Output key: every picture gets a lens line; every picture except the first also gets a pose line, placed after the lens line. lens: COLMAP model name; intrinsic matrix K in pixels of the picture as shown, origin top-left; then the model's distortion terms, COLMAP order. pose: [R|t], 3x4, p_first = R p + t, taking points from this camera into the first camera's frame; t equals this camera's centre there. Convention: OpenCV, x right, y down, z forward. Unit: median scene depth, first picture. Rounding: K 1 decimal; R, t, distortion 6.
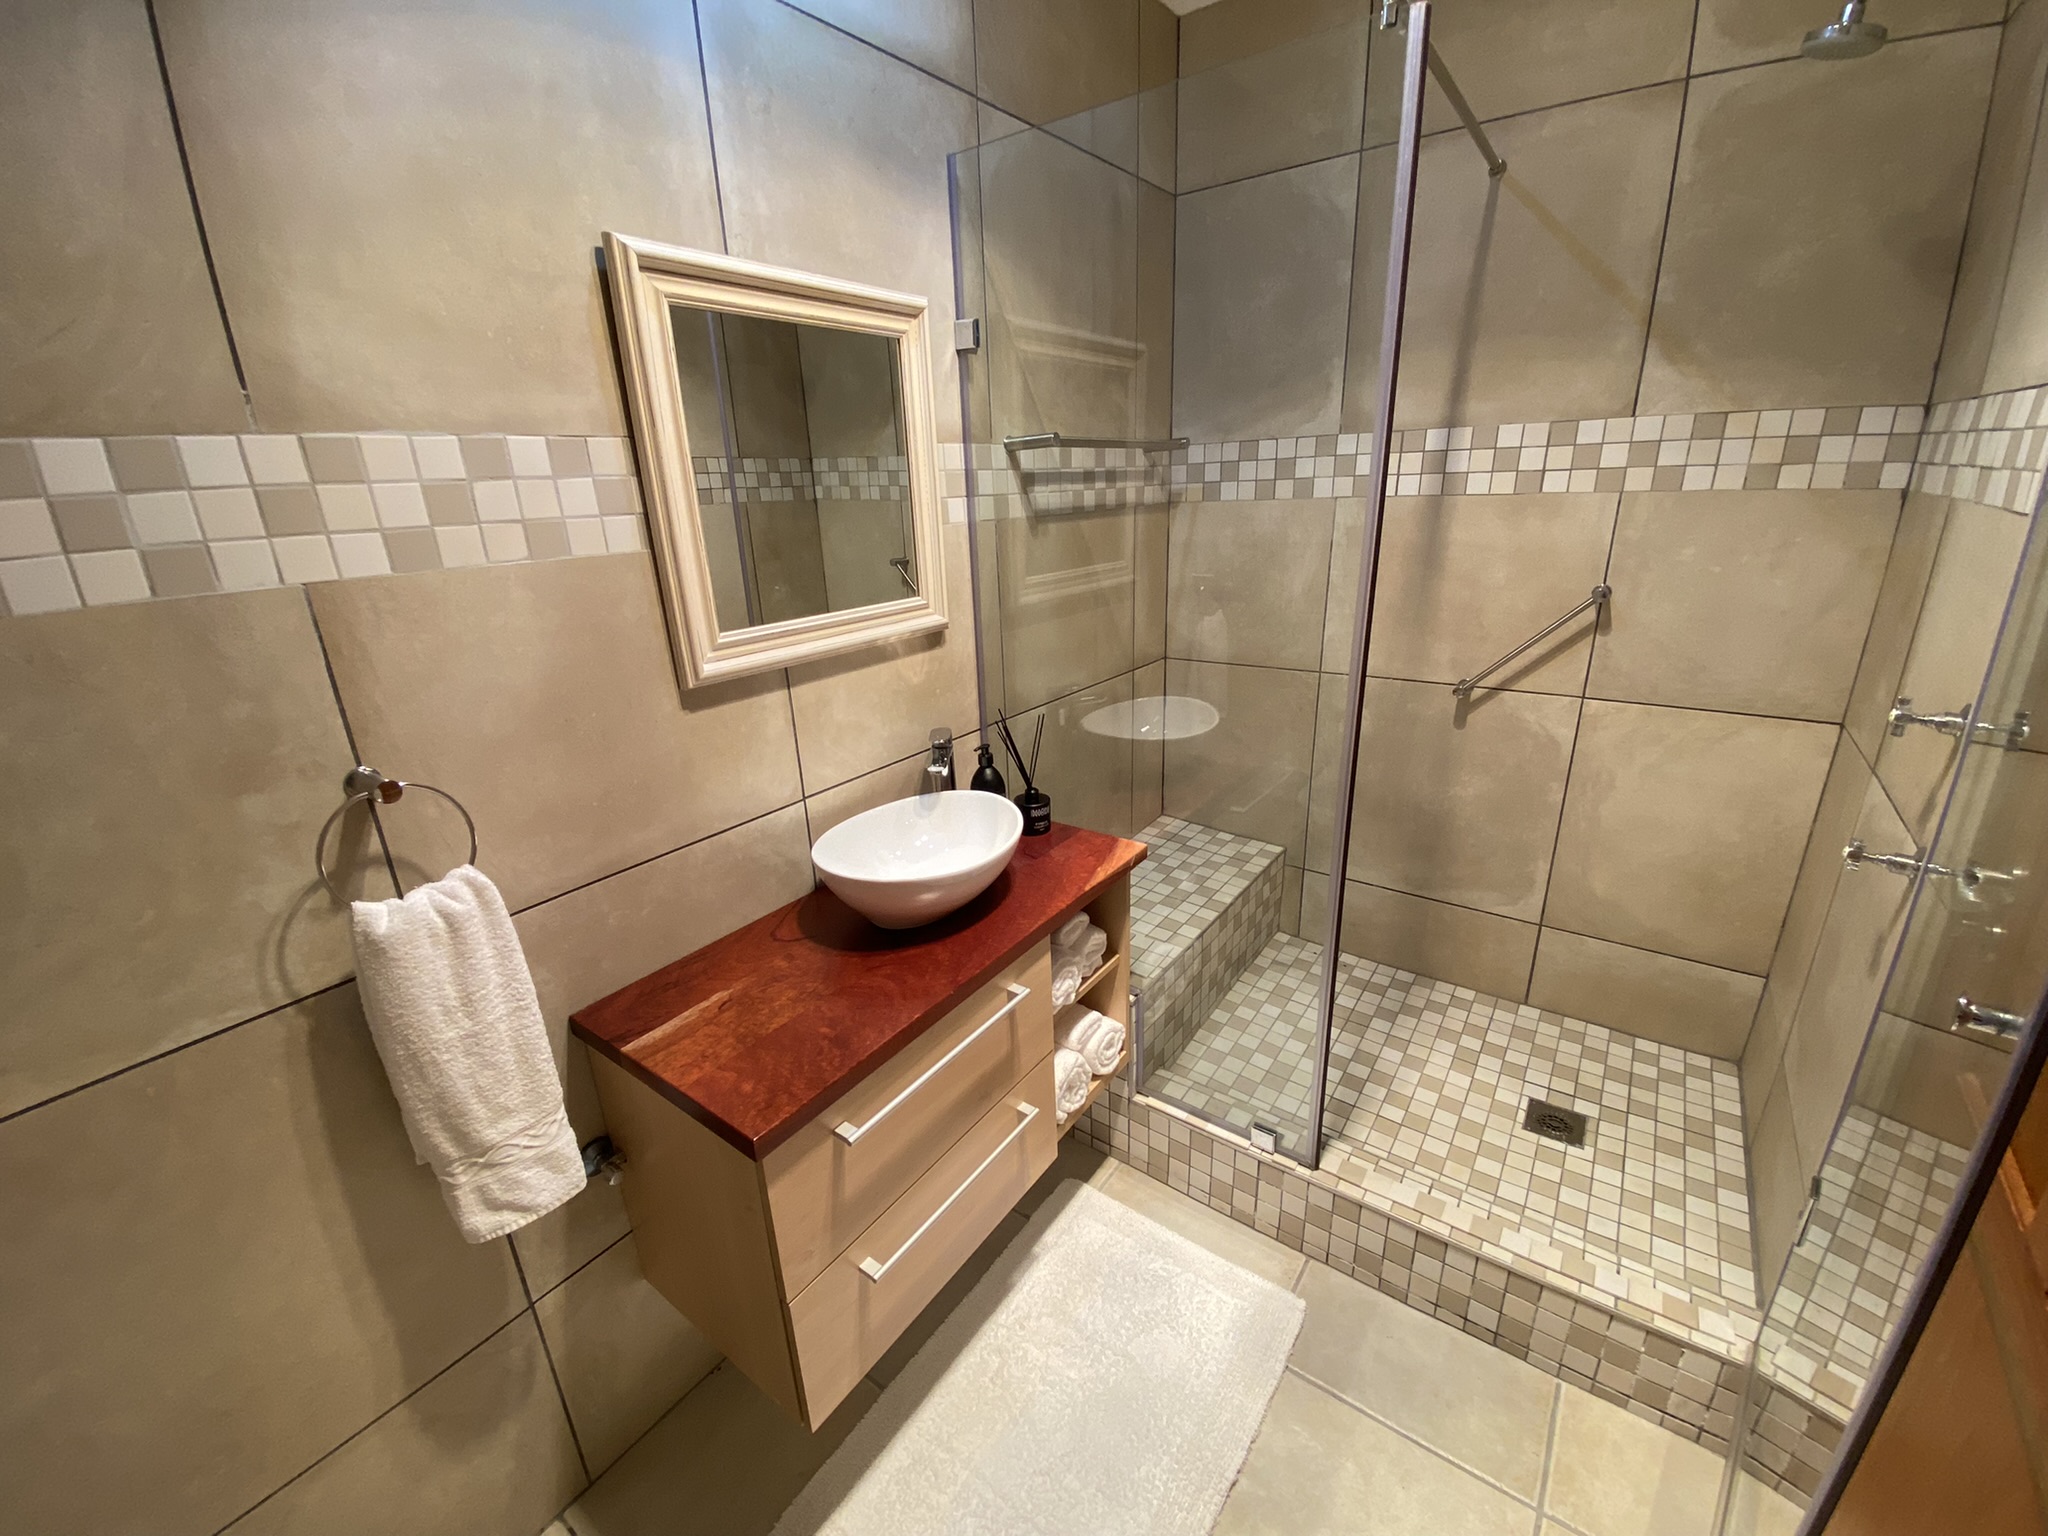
lens RADIAL K [[829.1, 0, 1021.5], [0, 829.1, 763.4], [0, 0, 1]] dist [0.025966, -0.022850]
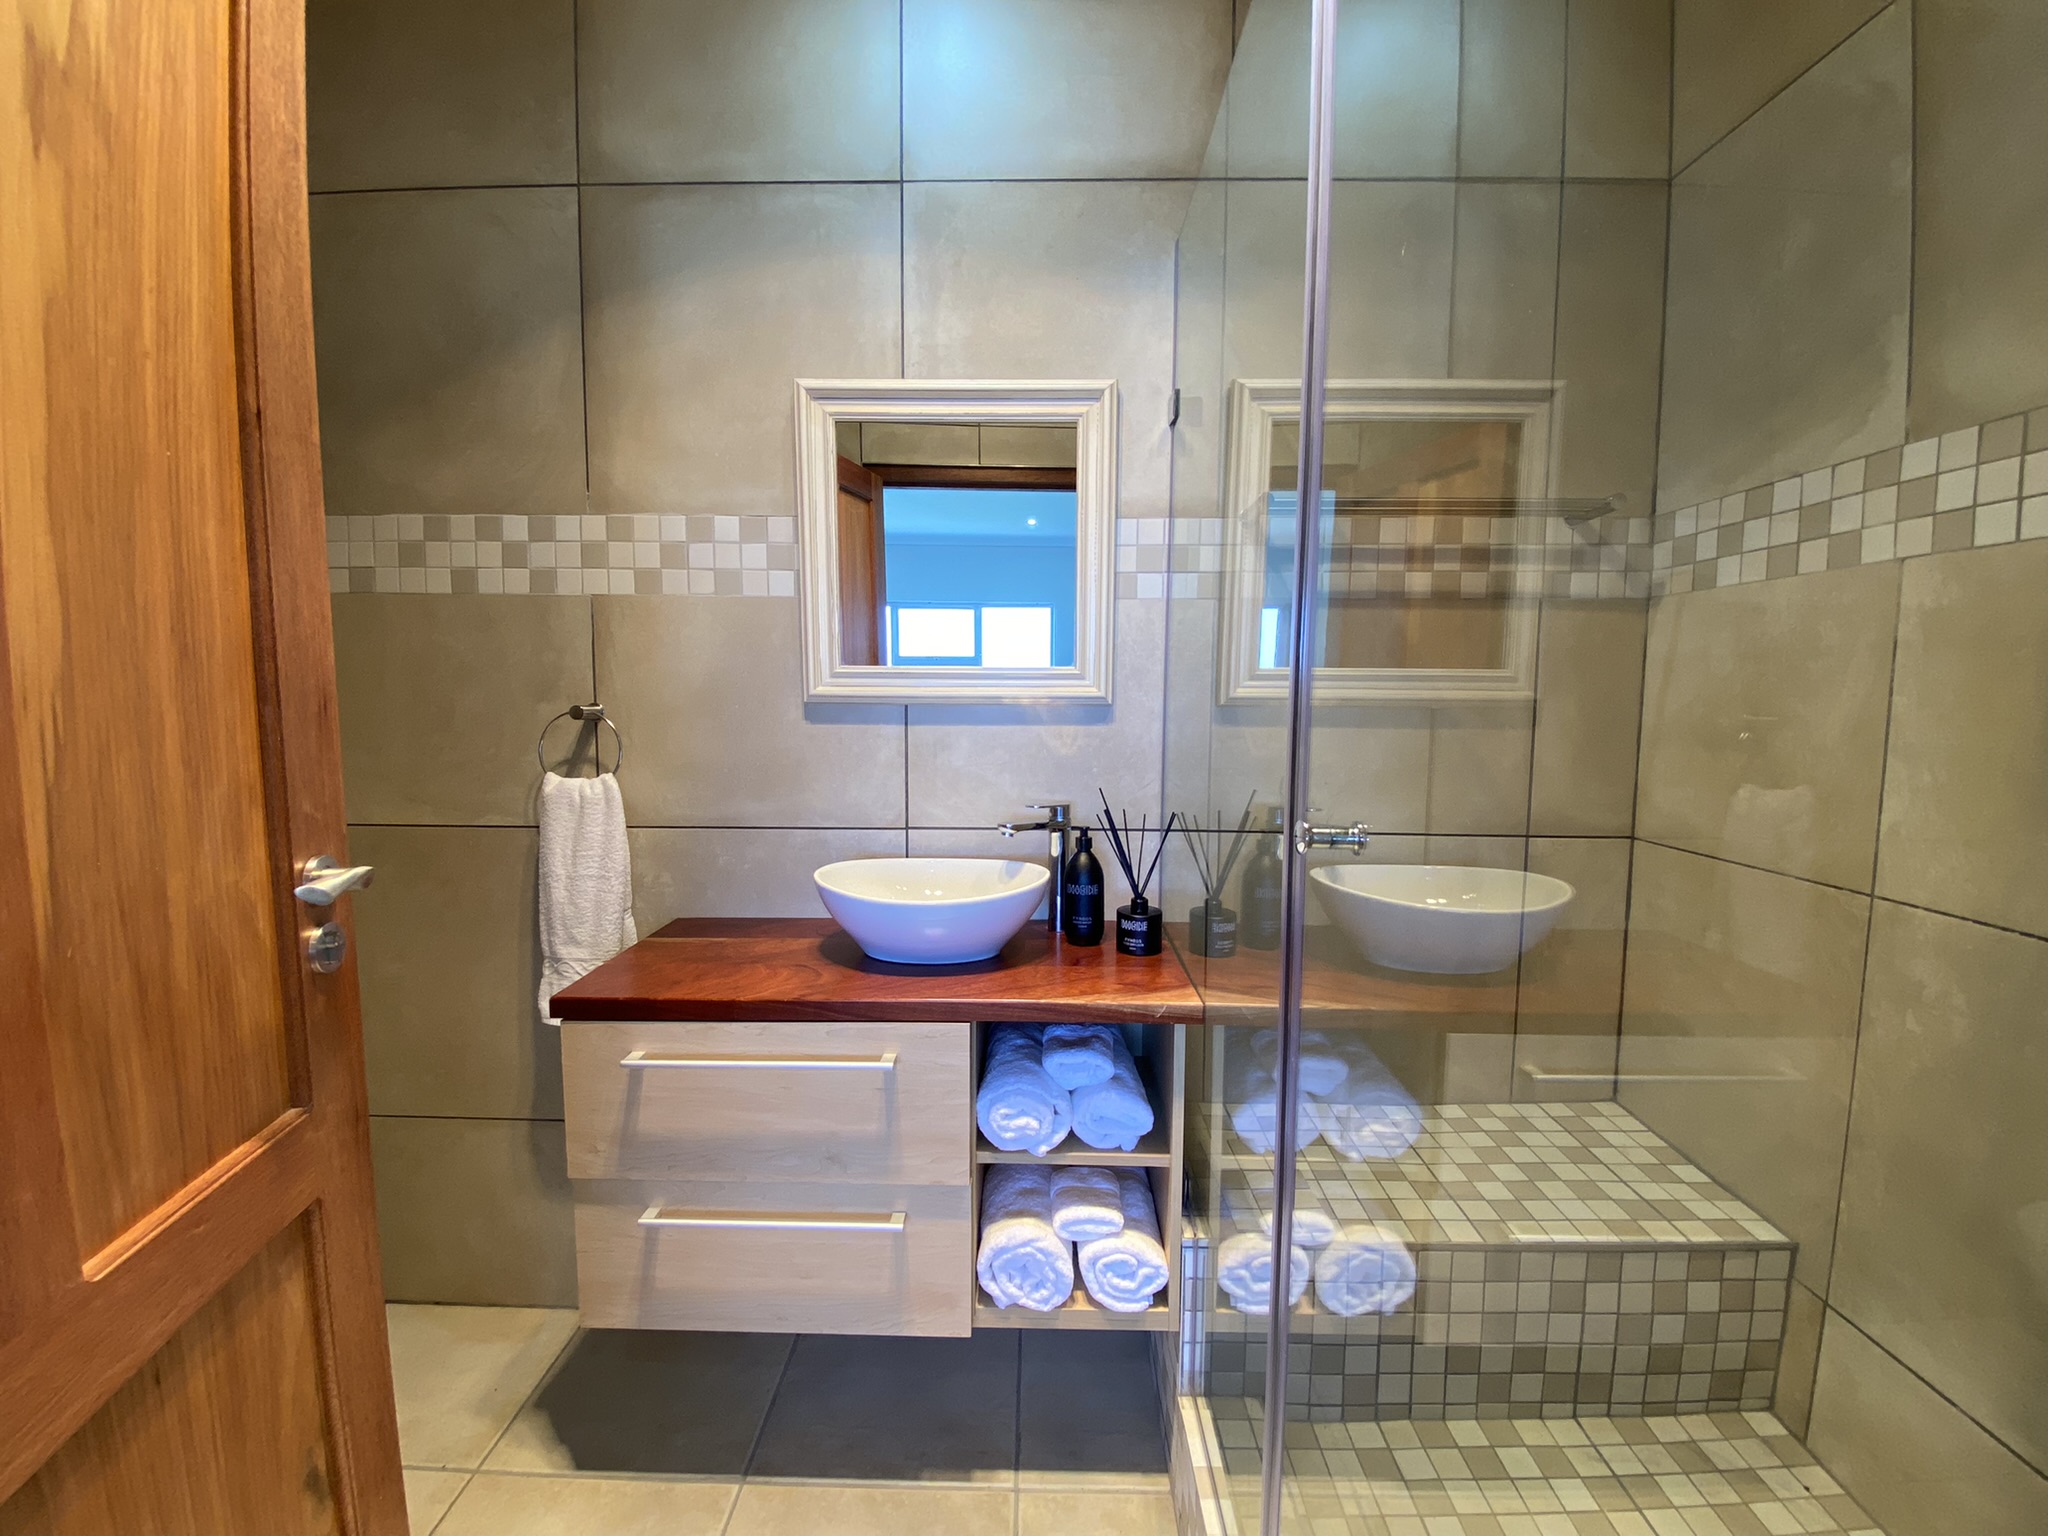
lens RADIAL K [[838.6, 0, 1028.2], [0, 838.6, 760.7], [0, 0, 1]] dist [0.039516, -0.031815]
pose [[0.577713, 0.107510, -0.809128, 0.652292], [-0.290886, 0.953321, -0.081022, 0.000179], [0.762649, 0.282171, 0.582019, 0.413268]]
